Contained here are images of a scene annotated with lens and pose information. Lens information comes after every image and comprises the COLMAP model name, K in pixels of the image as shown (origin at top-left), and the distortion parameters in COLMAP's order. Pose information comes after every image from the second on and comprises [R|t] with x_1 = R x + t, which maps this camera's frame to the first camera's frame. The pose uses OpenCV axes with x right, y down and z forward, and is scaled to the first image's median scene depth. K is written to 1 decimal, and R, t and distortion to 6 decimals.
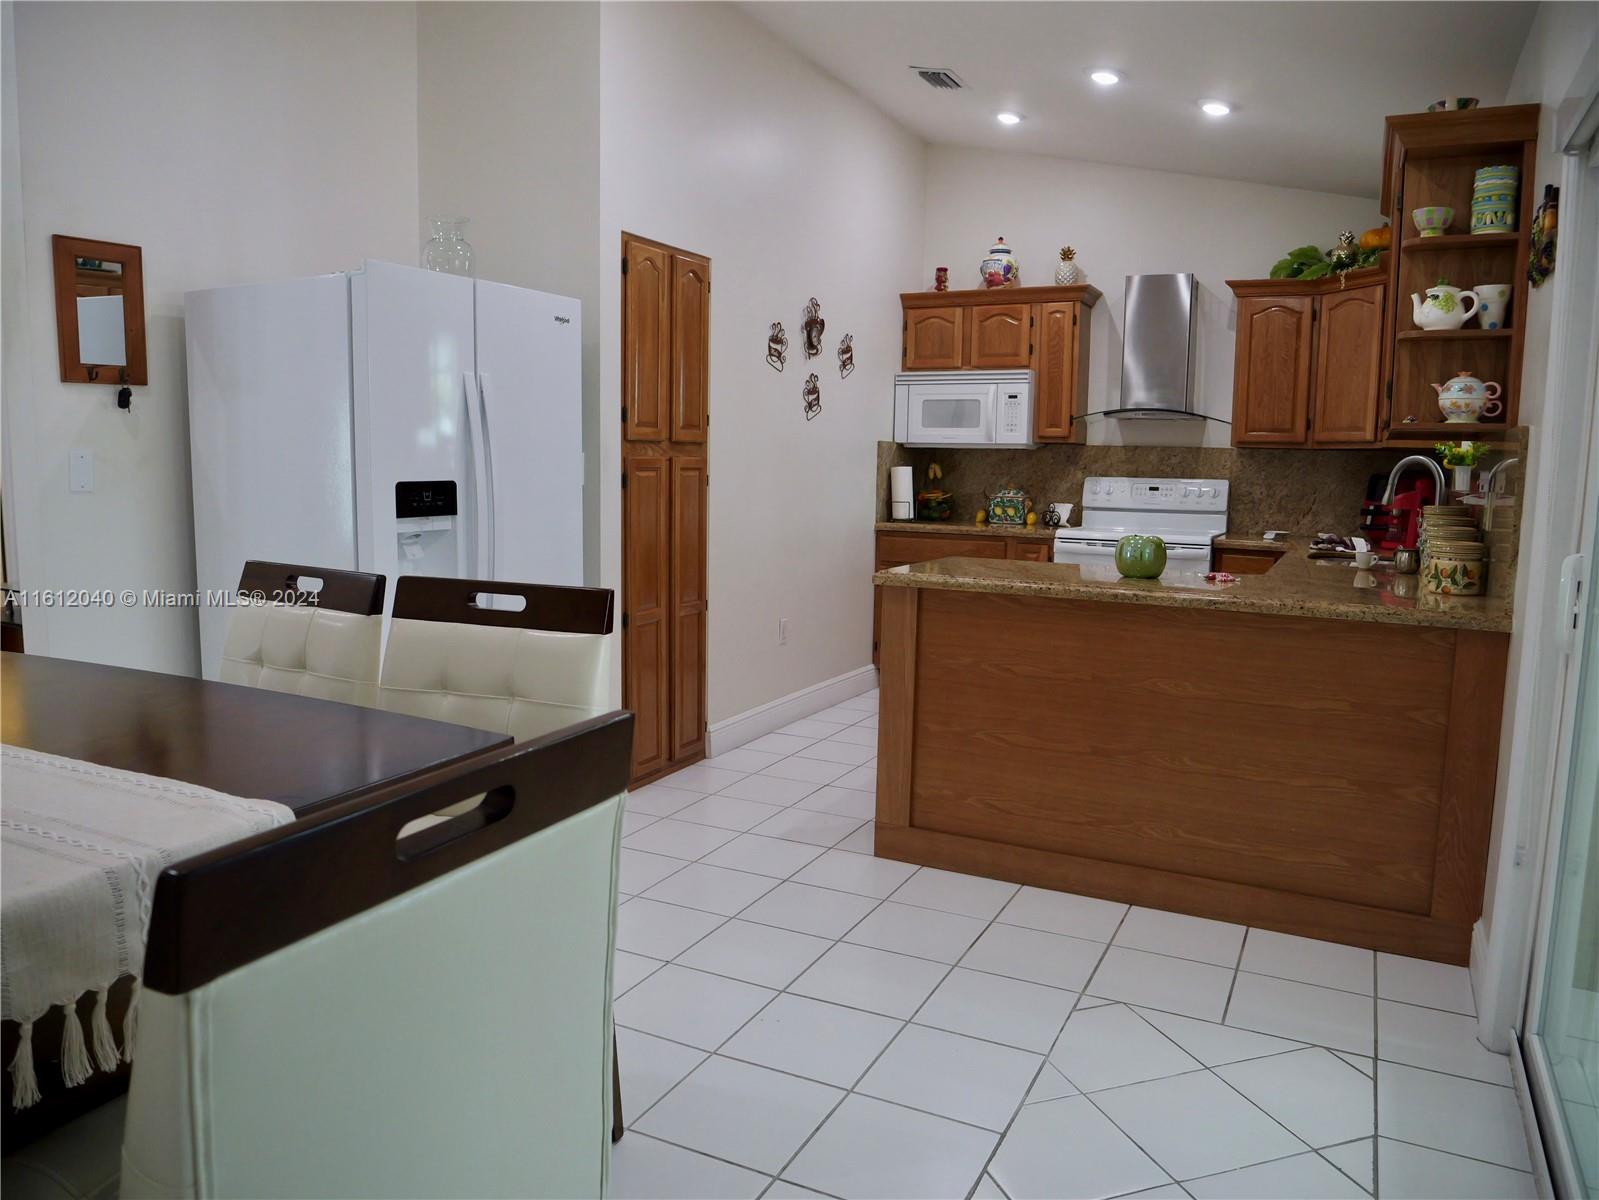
lens RADIAL K [[1130.2, 0, 799.5], [0, 1130.2, 600.0], [0, 0, 1]] dist [-0.021953, -0.001142]
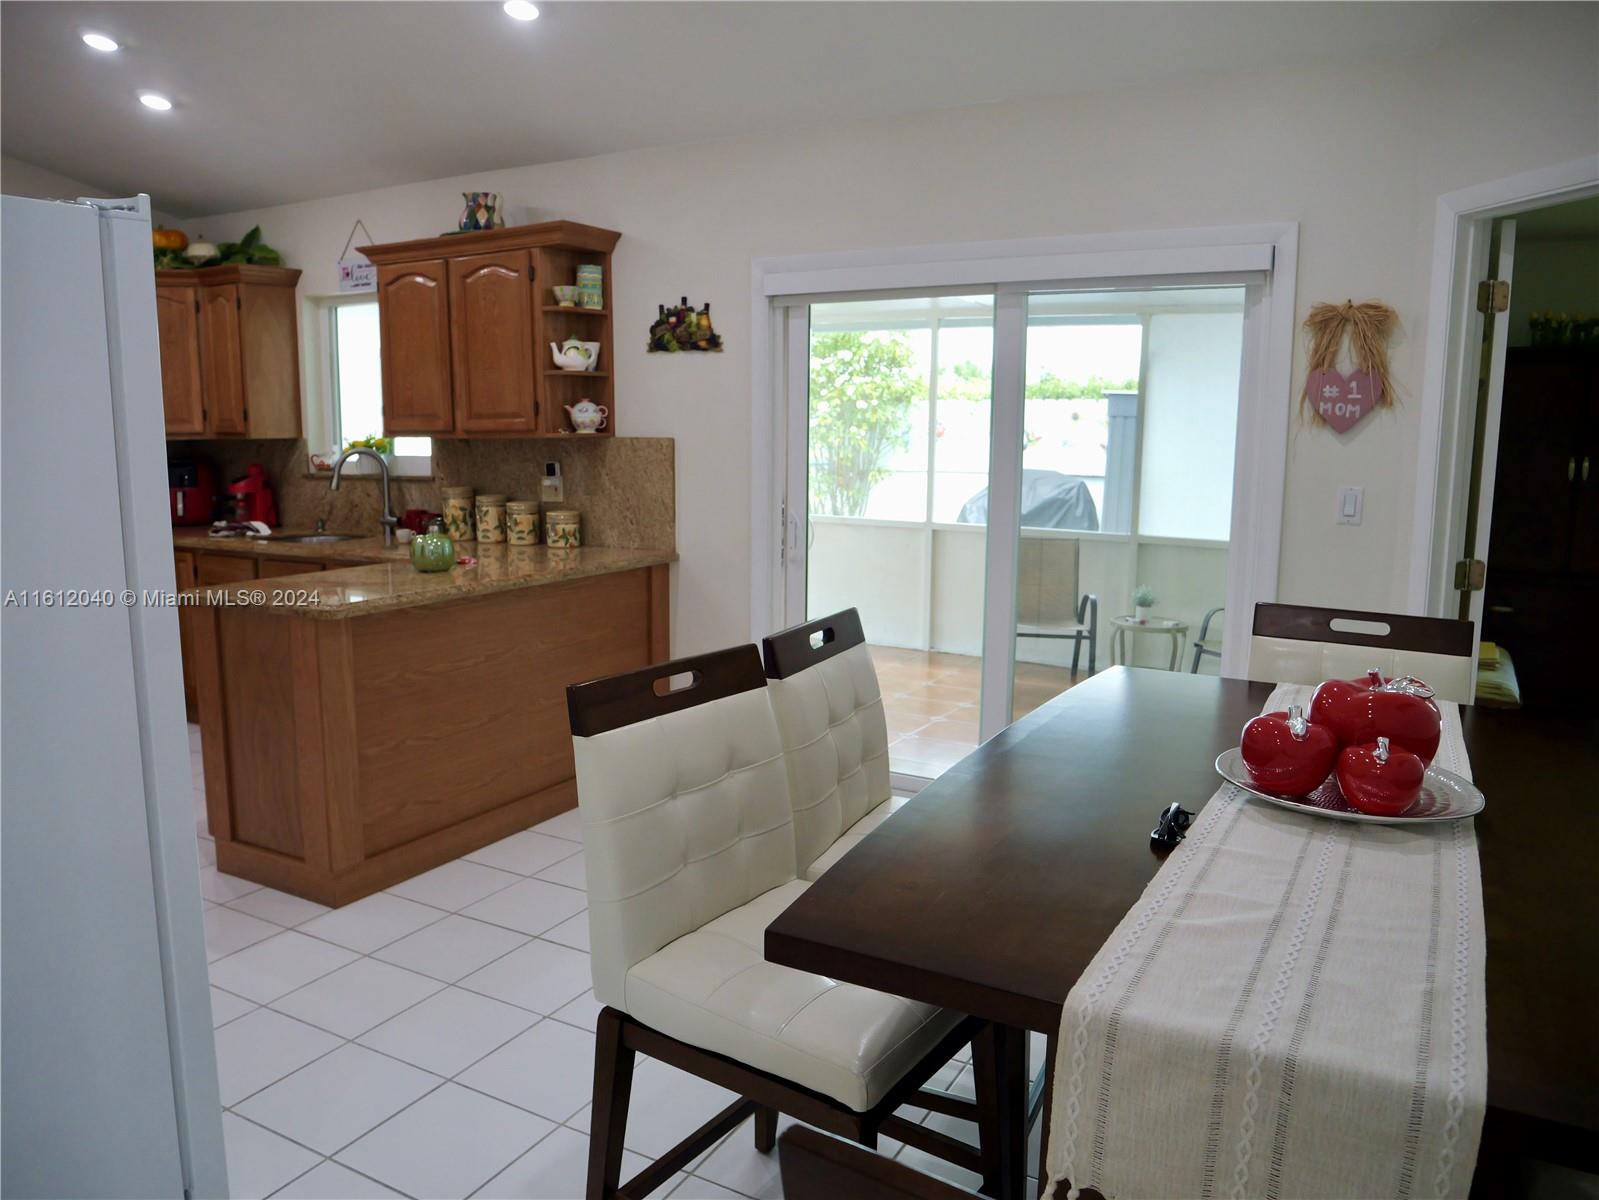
lens RADIAL K [[1181.2, 0, 799.5], [0, 1181.2, 600.0], [0, 0, 1]] dist [0.000932, 0.001548]
pose [[0.058435, -0.172876, 0.983209, -0.991060], [0.129201, 0.977918, 0.164267, -0.161207], [-0.989895, 0.117432, 0.079480, 0.613446]]
